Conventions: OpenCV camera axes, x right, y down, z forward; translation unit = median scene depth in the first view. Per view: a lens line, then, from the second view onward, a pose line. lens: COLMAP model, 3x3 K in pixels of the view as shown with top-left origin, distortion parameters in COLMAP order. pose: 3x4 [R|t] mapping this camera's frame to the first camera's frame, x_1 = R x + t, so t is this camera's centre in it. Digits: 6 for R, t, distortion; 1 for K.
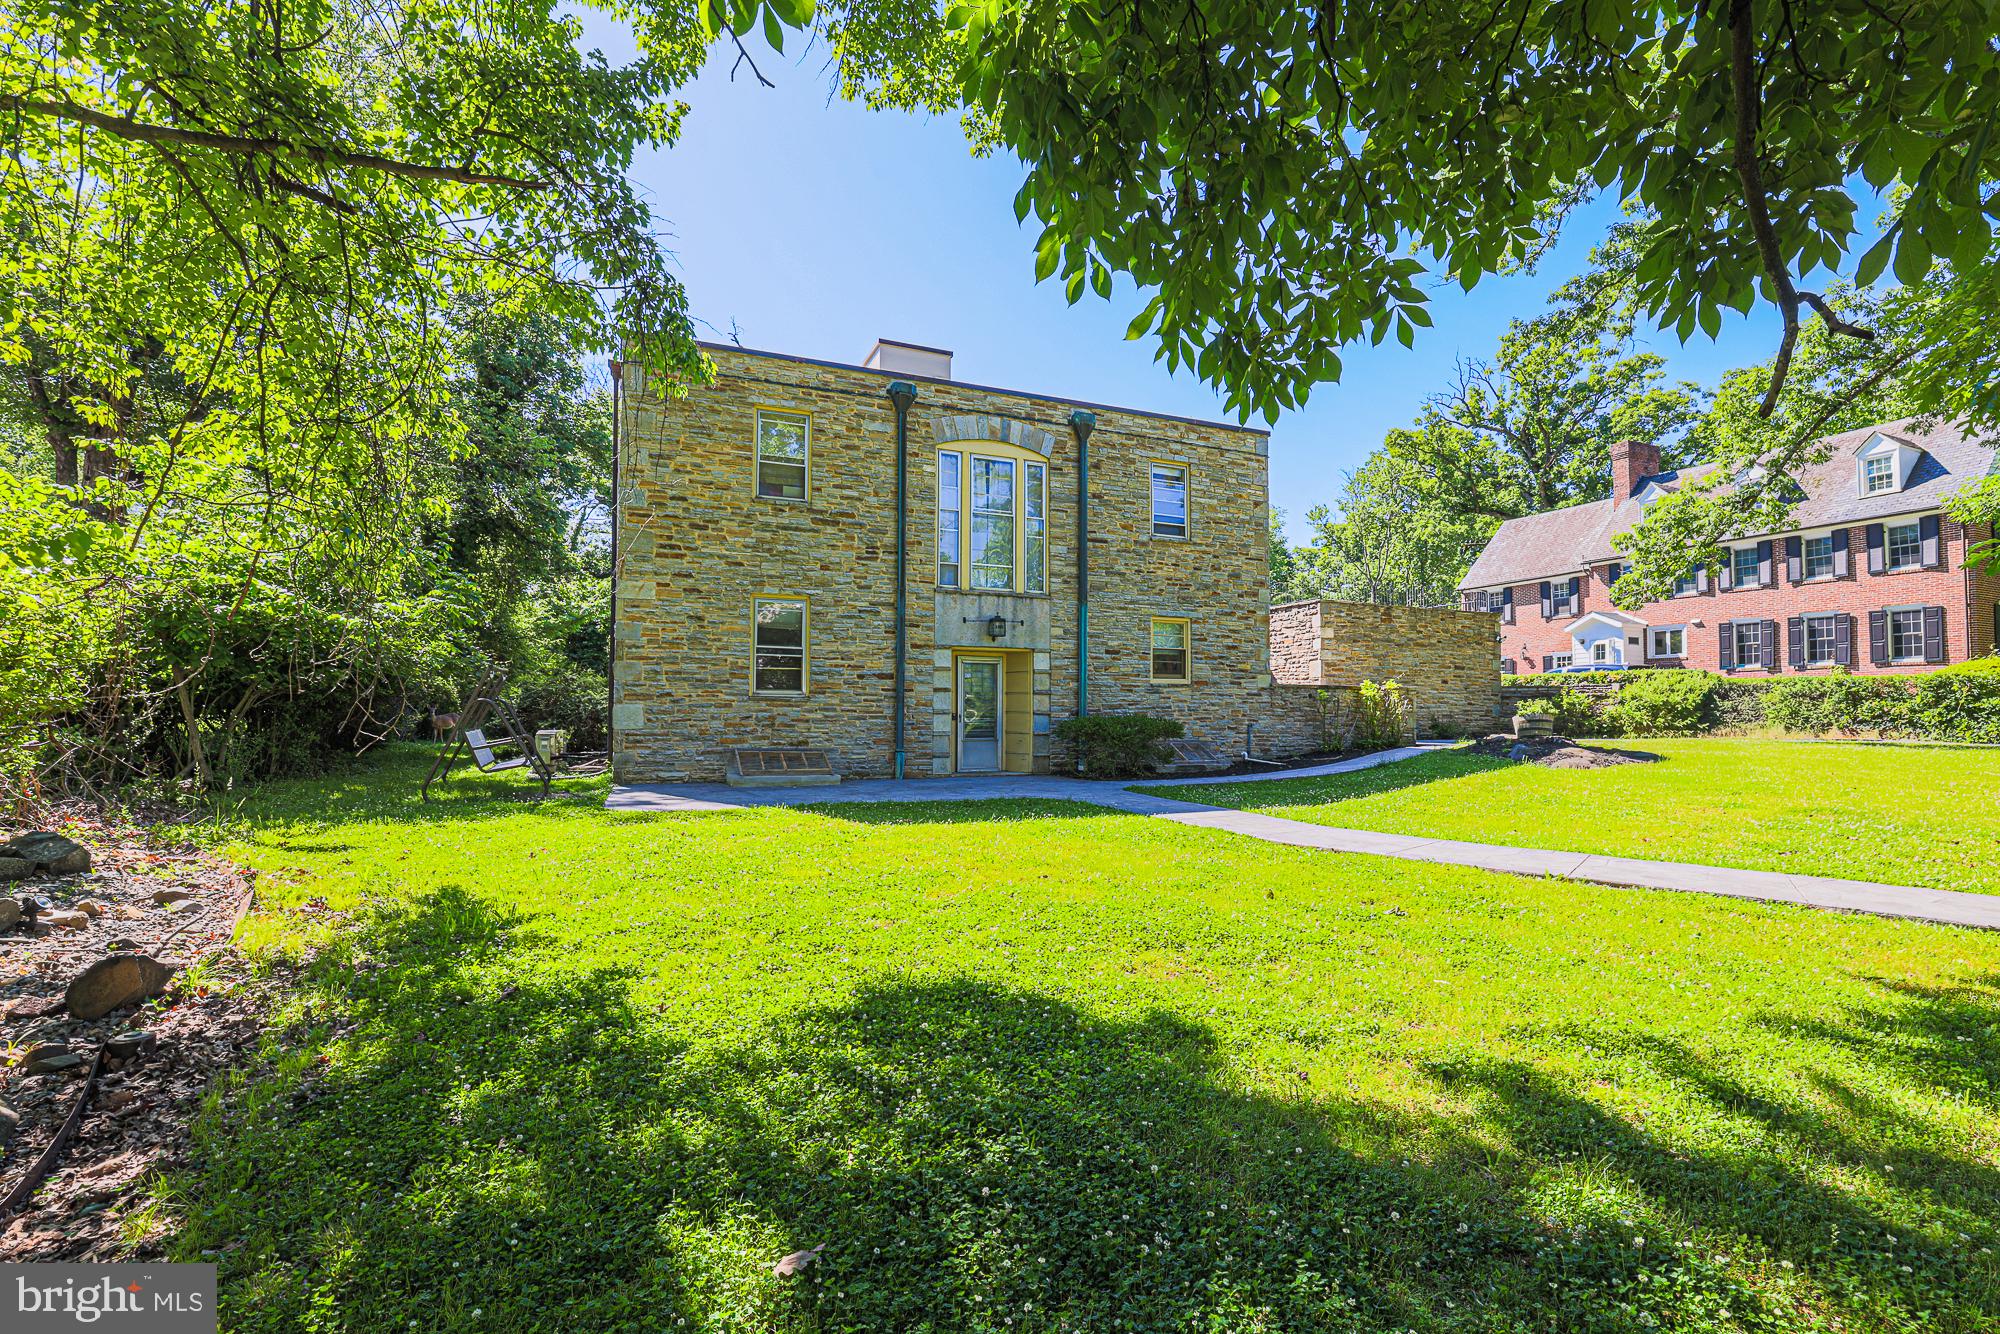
lens RADIAL K [[877.7, 0, 997.3], [0, 877.7, 661.2], [0, 0, 1]] dist [-0.038718, 0.012112]
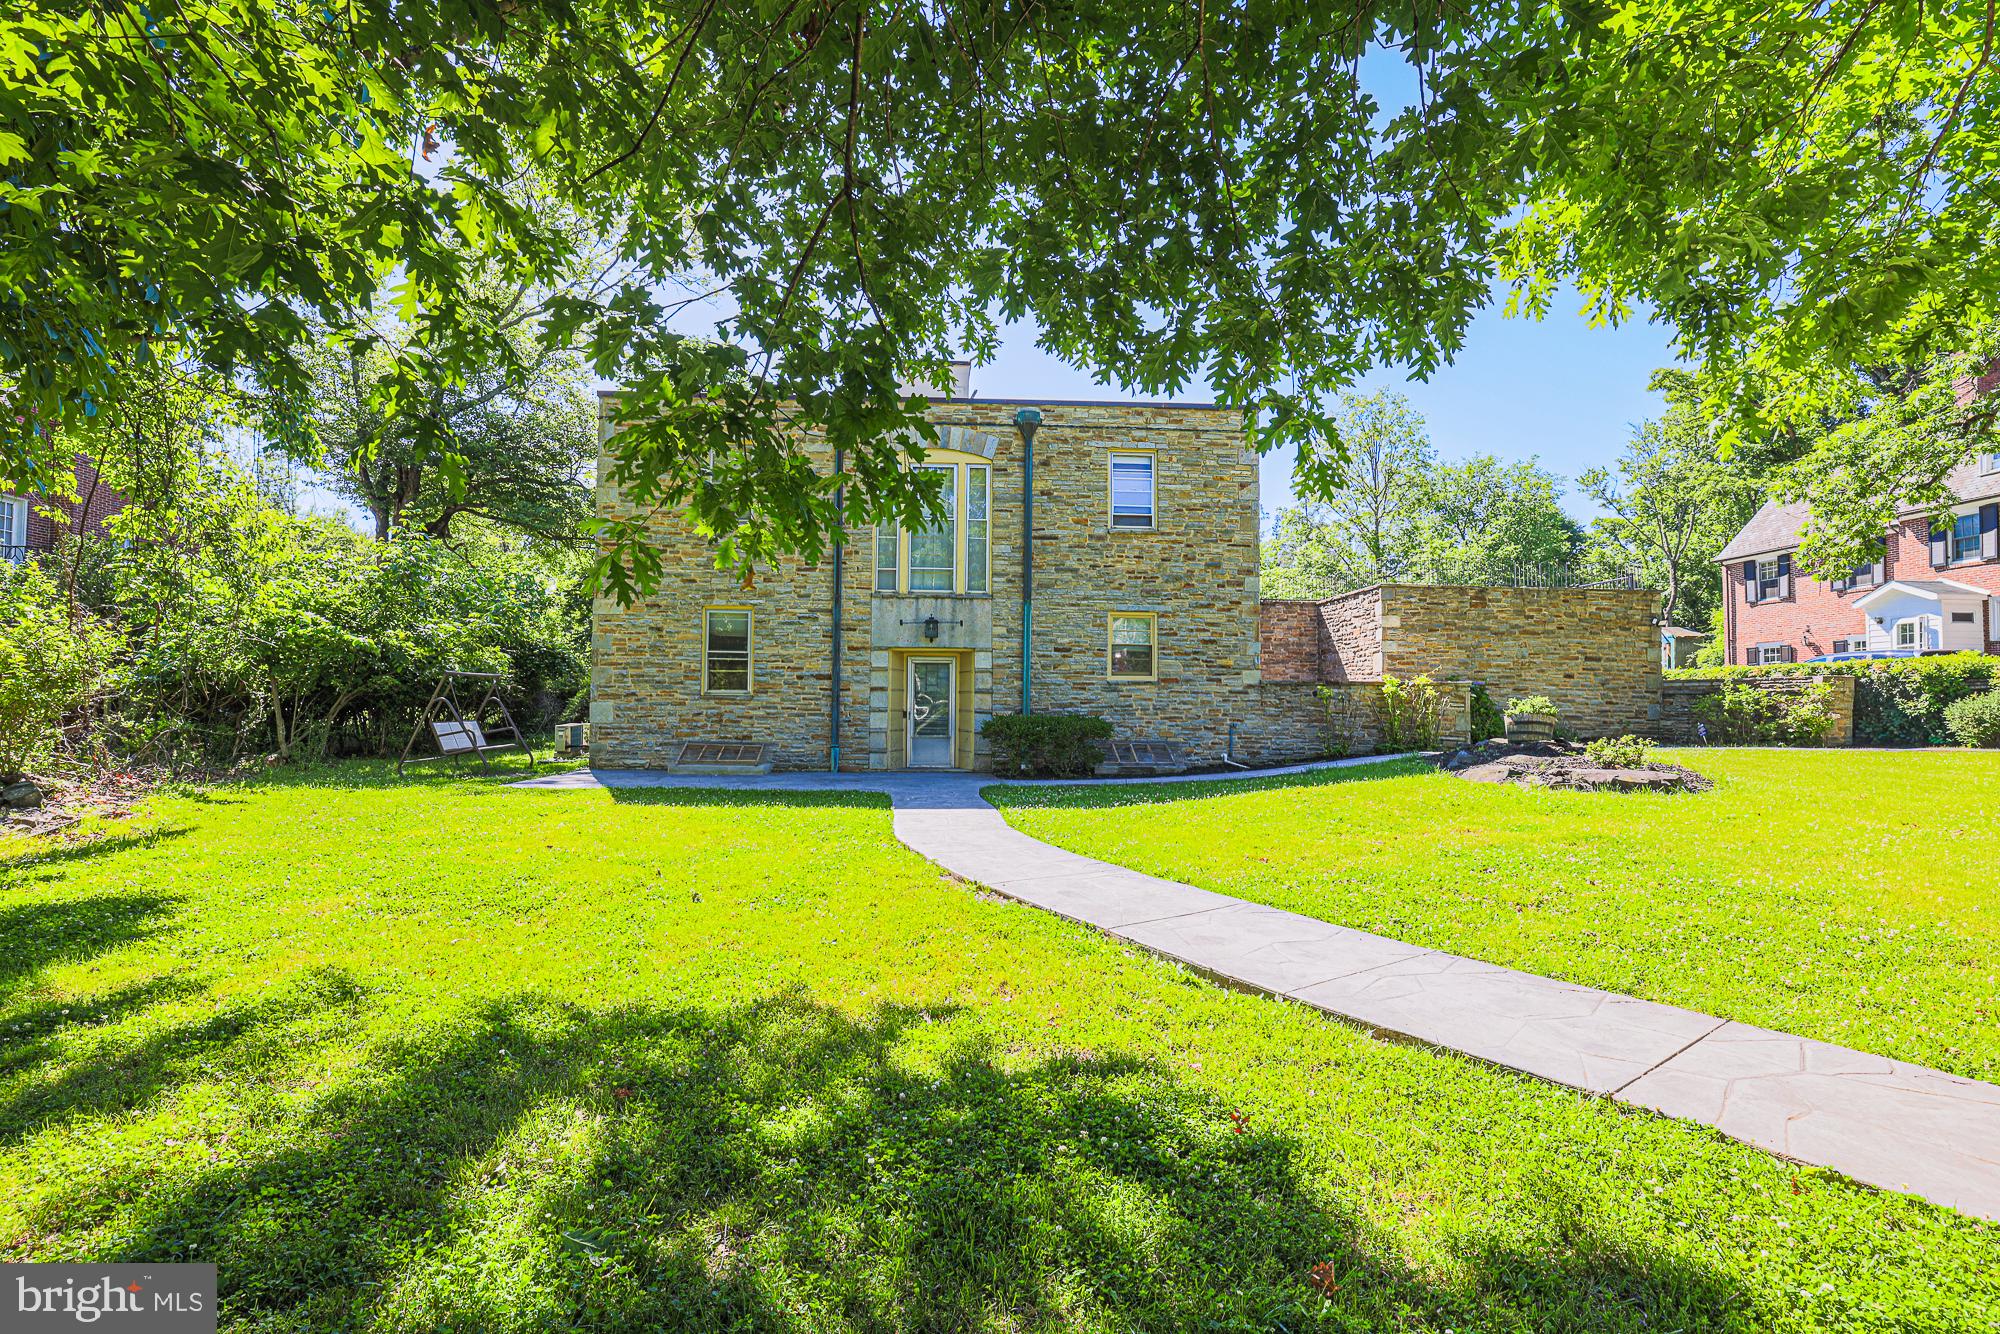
lens RADIAL K [[877.7, 0, 991.3], [0, 877.7, 661.8], [0, 0, 1]] dist [-0.038718, 0.012112]
pose [[0.938100, -0.016591, -0.345968, 0.400799], [0.016878, 0.999855, -0.002182, 0.004103], [0.345954, -0.003792, 0.938244, 0.046484]]
